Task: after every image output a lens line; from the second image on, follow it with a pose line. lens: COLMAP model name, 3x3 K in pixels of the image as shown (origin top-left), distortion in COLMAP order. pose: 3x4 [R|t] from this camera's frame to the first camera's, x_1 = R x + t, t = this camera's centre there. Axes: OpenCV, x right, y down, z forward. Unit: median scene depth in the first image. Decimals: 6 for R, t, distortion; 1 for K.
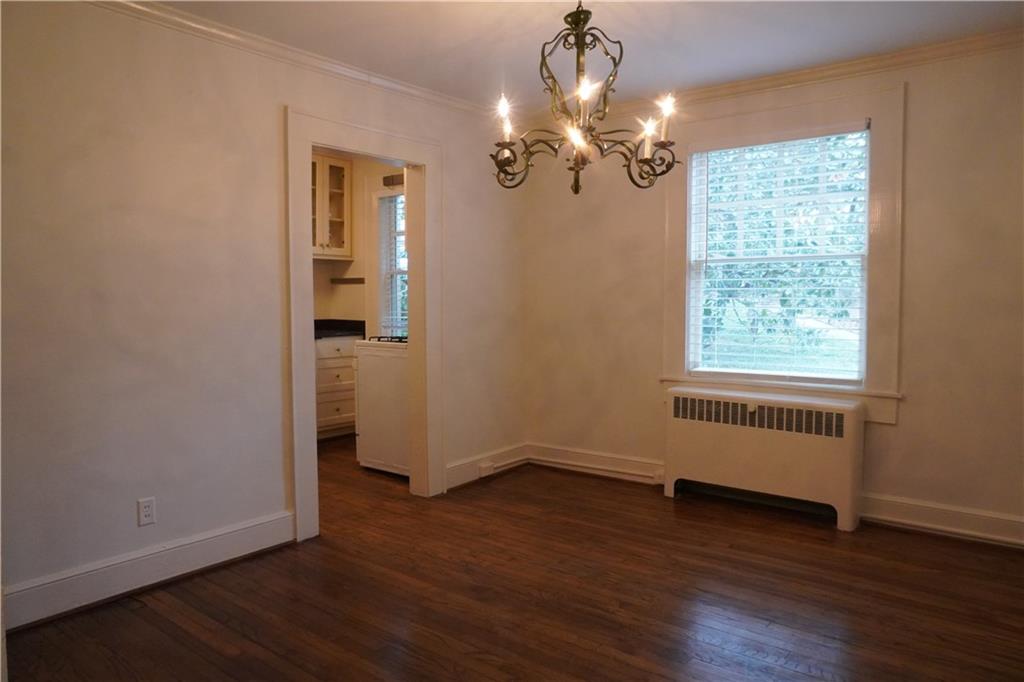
lens RADIAL K [[689.5, 0, 510.3], [0, 689.5, 339.0], [0, 0, 1]] dist [-0.005840, 0.000631]
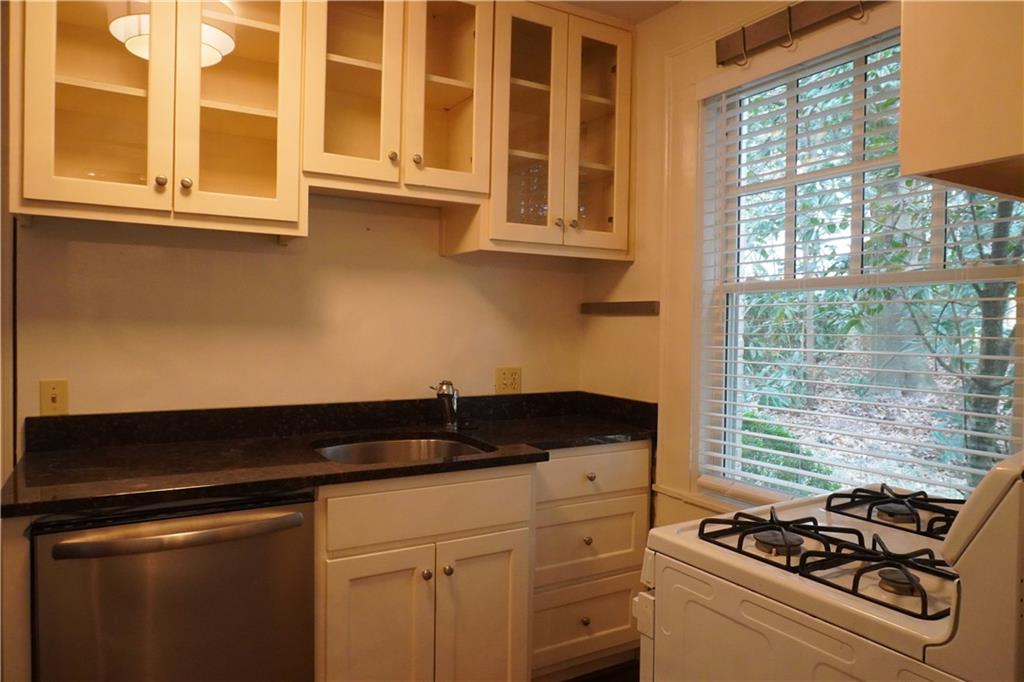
lens RADIAL K [[689.5, 0, 511.4], [0, 689.5, 337.9], [0, 0, 1]] dist [-0.005840, 0.000631]
pose [[0.933668, 0.018670, -0.357654, -0.145964], [-0.032887, 0.998890, -0.033710, -0.050193], [0.356628, 0.043236, 0.933246, 0.585194]]
